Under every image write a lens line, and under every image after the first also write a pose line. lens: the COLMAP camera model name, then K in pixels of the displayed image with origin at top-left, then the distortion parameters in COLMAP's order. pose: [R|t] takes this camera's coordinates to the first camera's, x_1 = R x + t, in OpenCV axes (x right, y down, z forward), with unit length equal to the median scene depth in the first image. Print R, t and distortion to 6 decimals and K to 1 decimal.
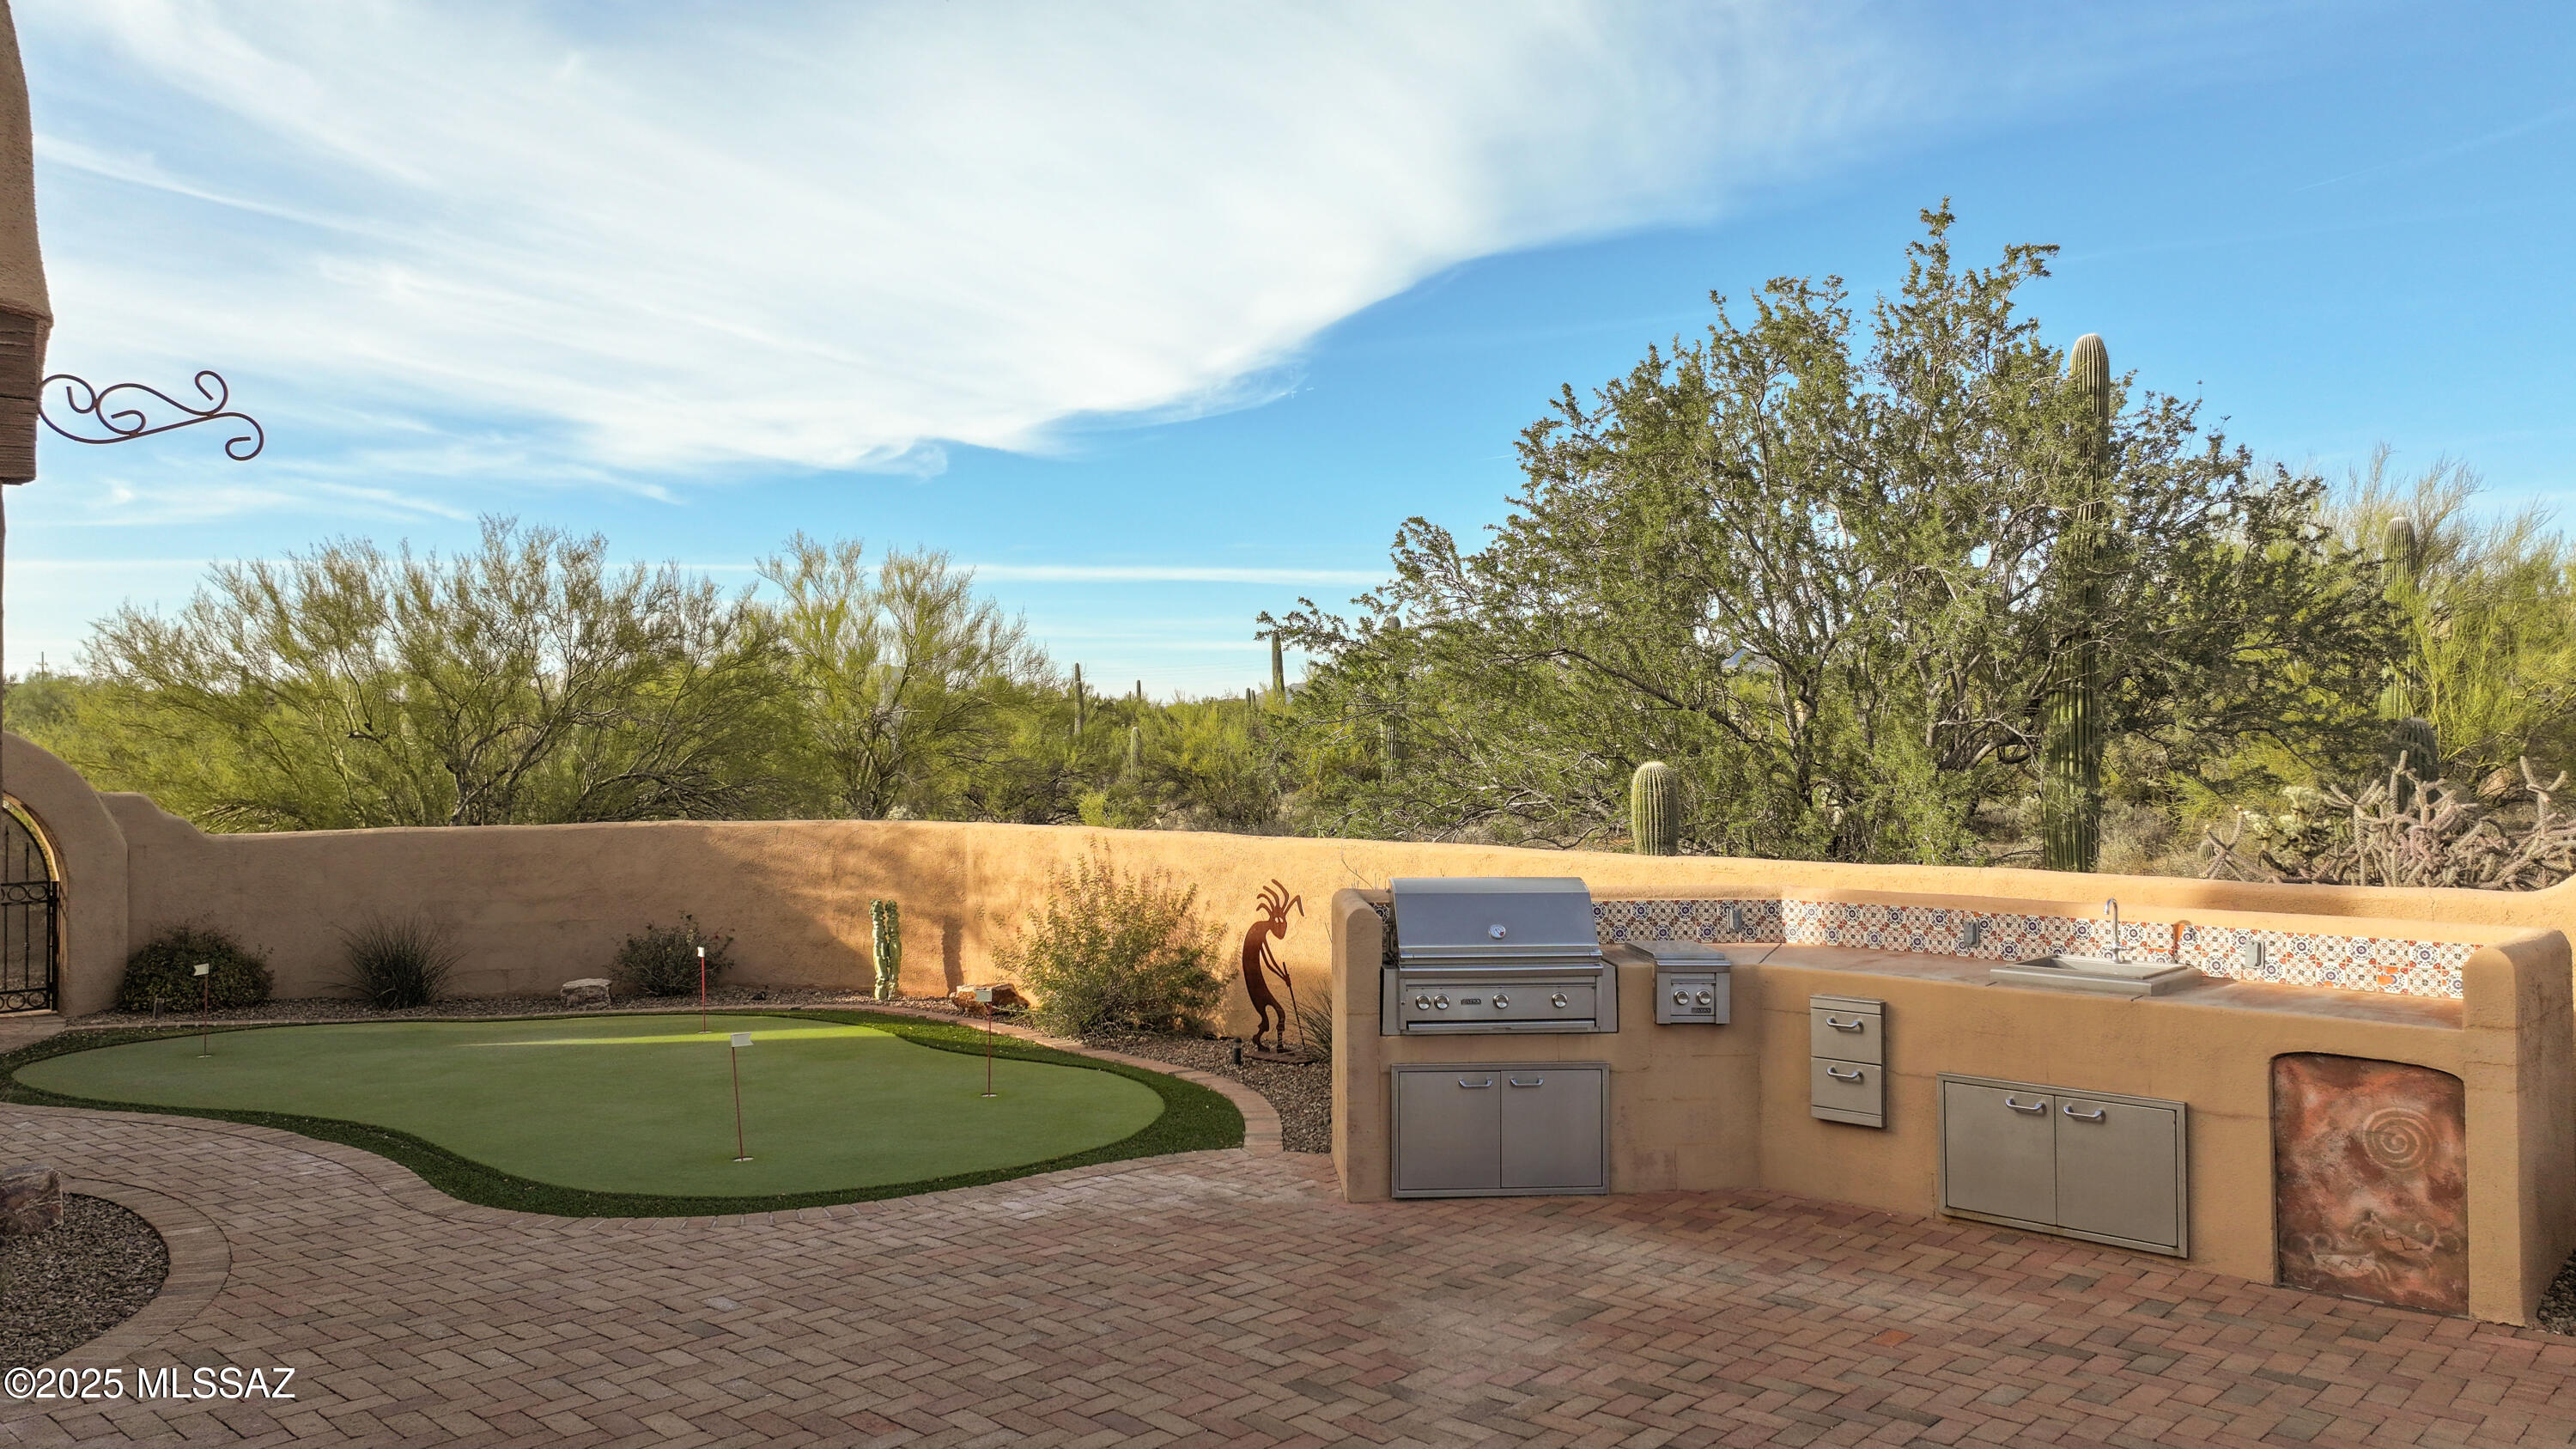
lens RADIAL K [[1815.3, 0, 1297.1], [0, 1815.3, 728.6], [0, 0, 1]] dist [0.009882, 0.001276]
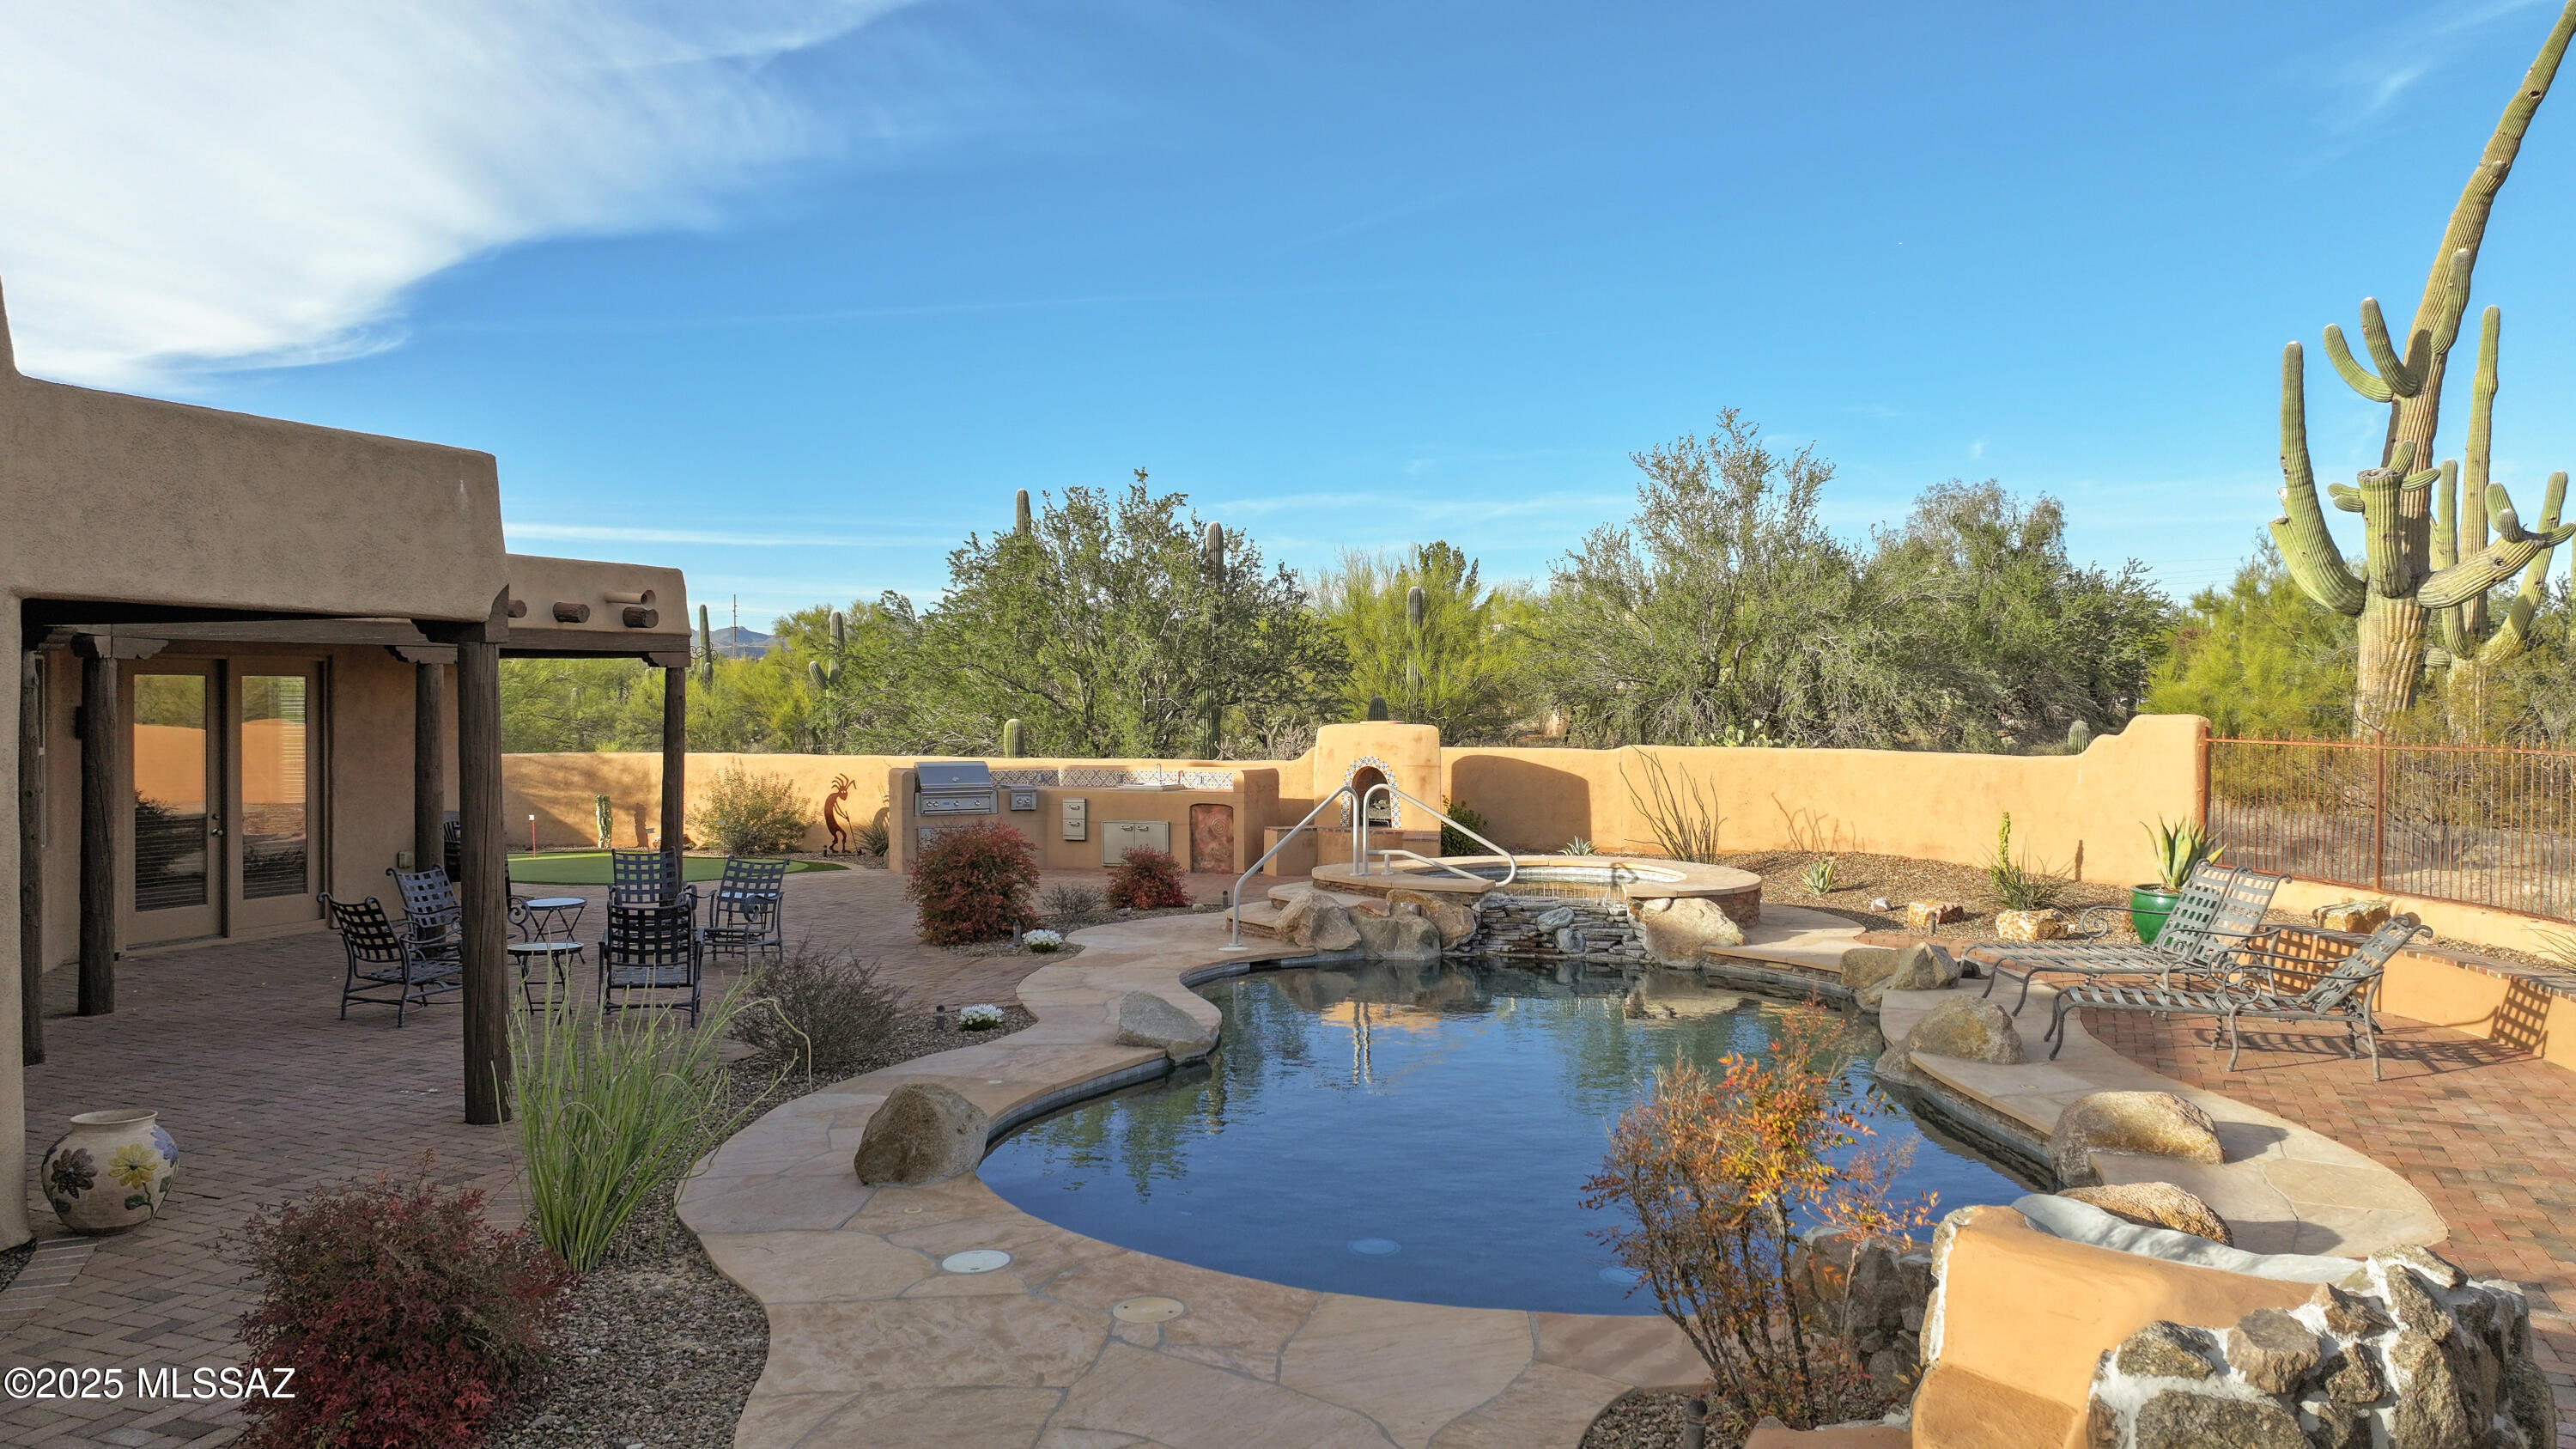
lens RADIAL K [[1815.3, 0, 1291.3], [0, 1815.3, 727.8], [0, 0, 1]] dist [0.009882, 0.001276]
pose [[0.944864, -0.004983, 0.327424, -0.234096], [-0.002751, 0.999728, 0.023156, -0.025866], [-0.327451, -0.022780, 0.944594, -1.343046]]
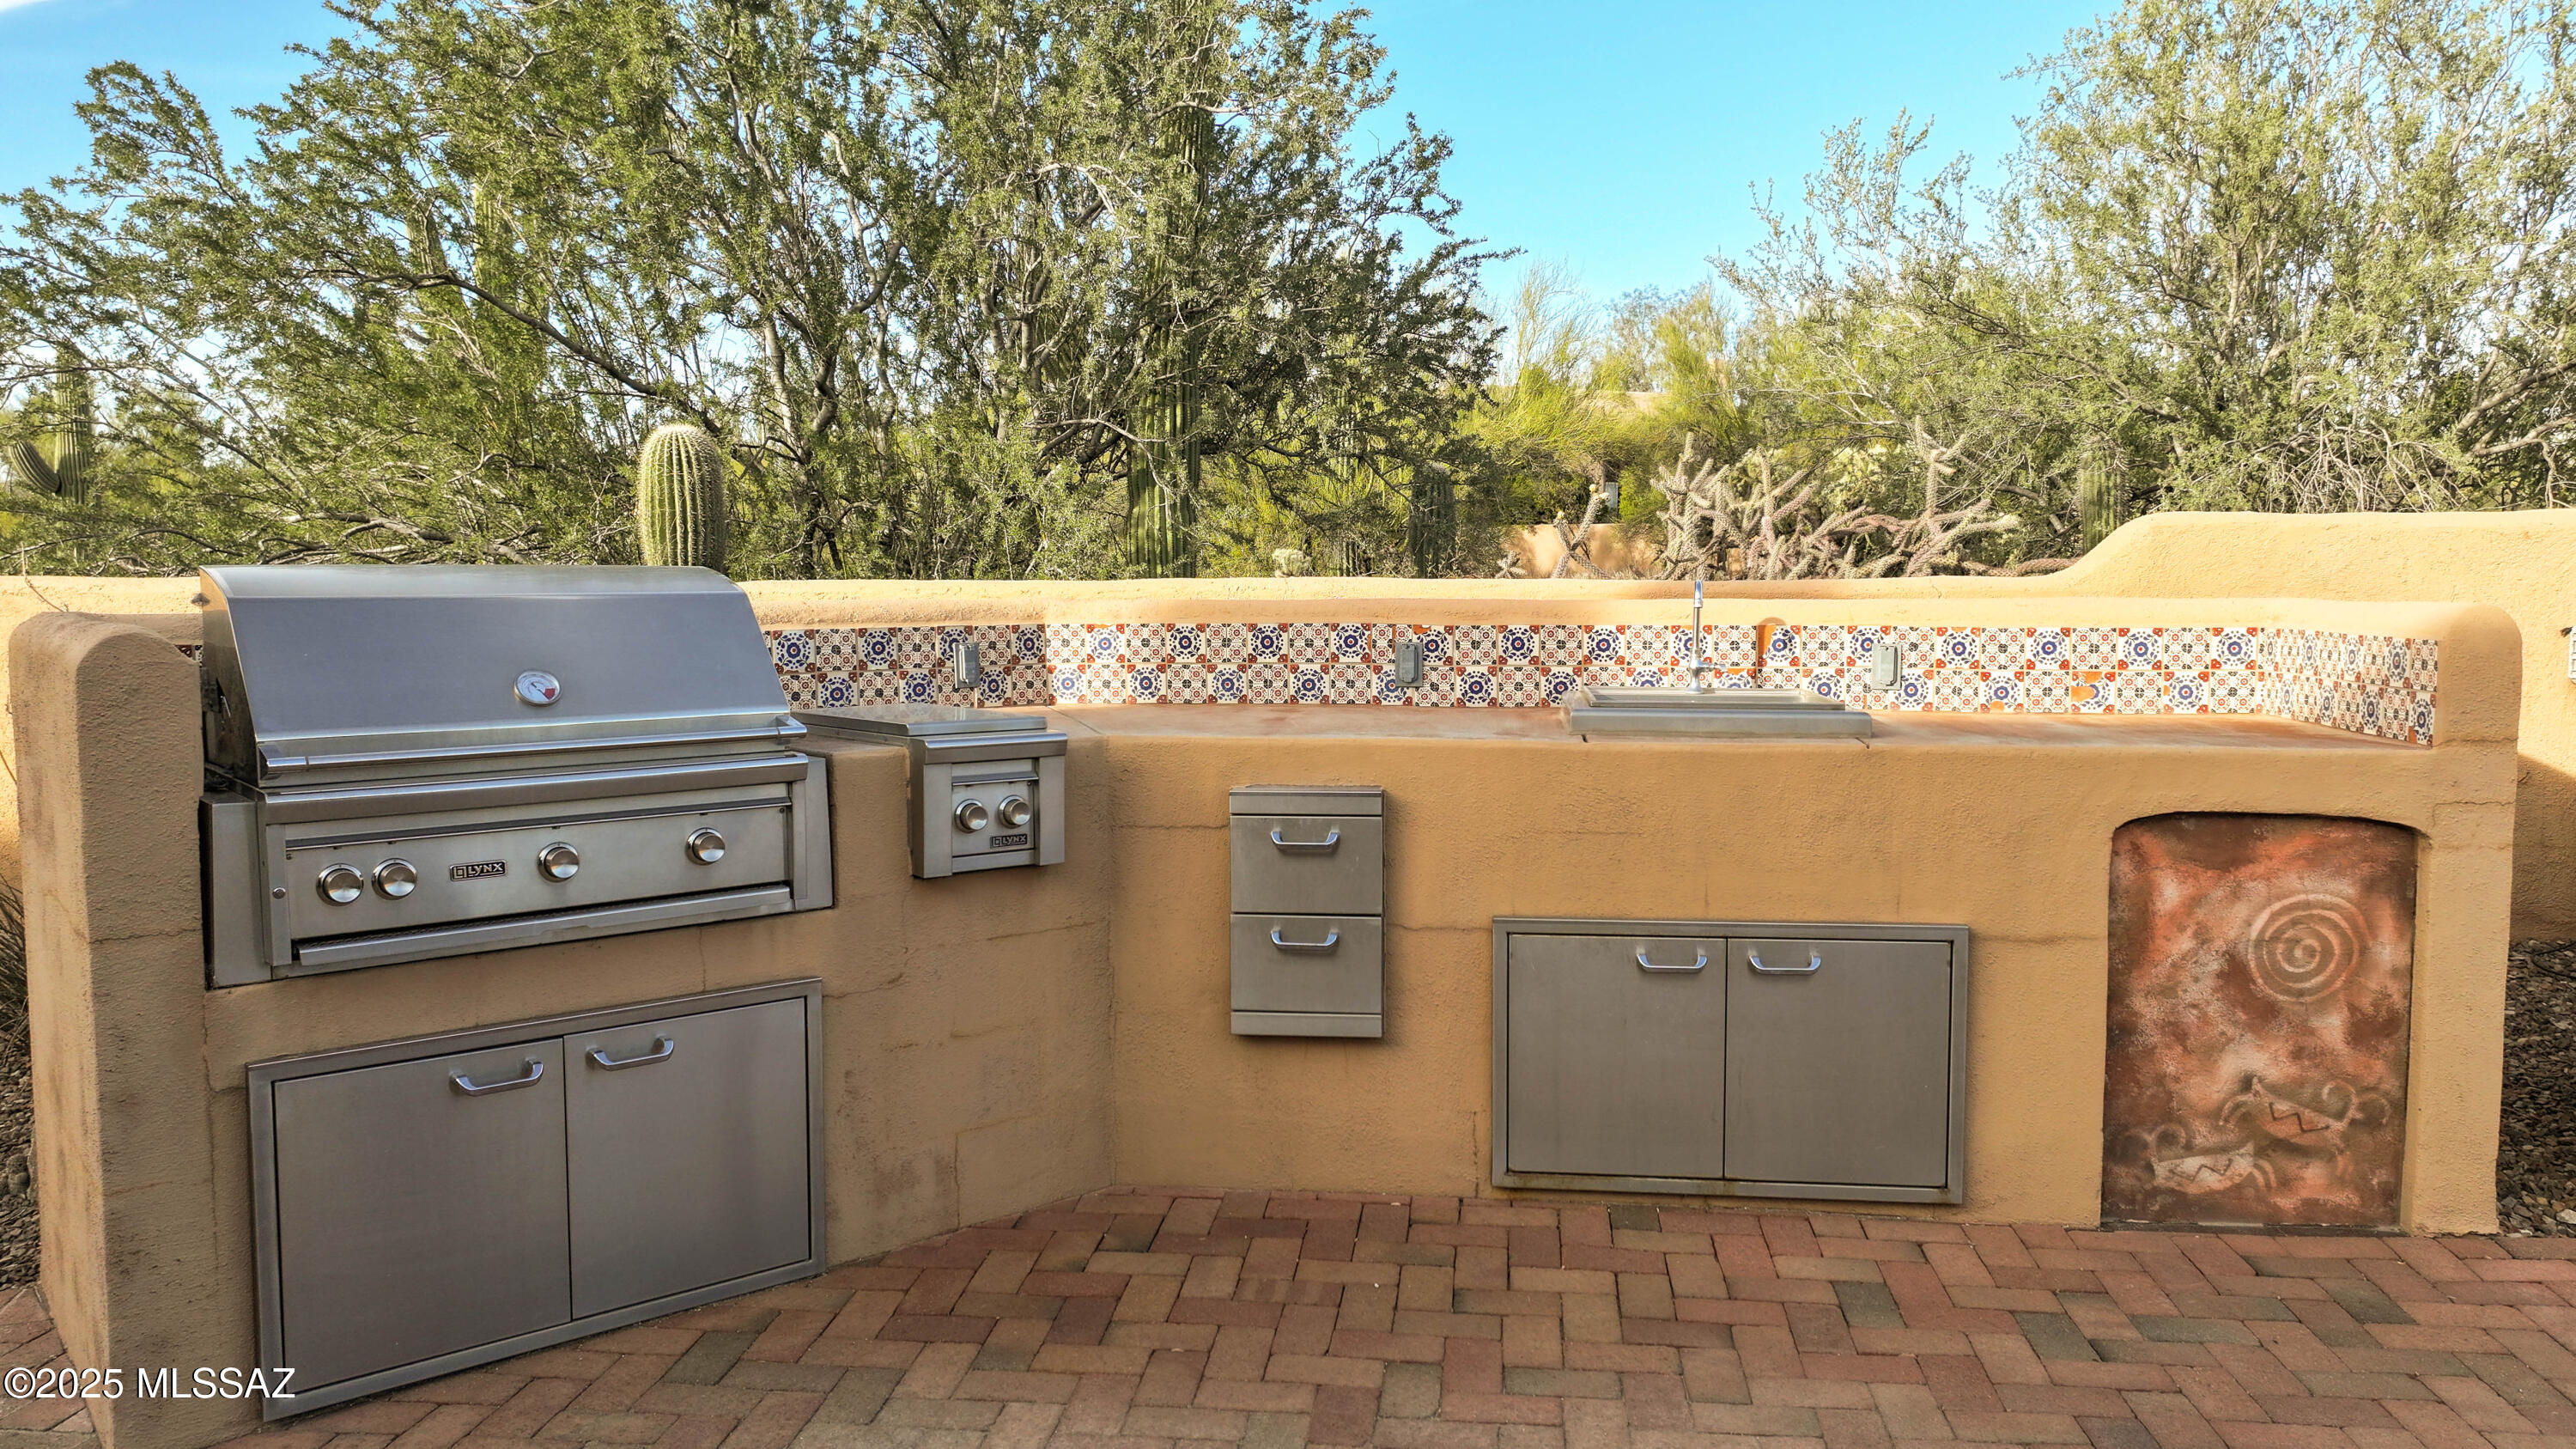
lens RADIAL K [[1815.3, 0, 1294.6], [0, 1815.3, 707.2], [0, 0, 1]] dist [0.009882, 0.001276]
pose [[0.796299, -0.042632, 0.603400, 0.001661], [-0.006796, 0.996820, 0.079398, 0.060592], [-0.604866, -0.067325, 0.793476, 0.425981]]
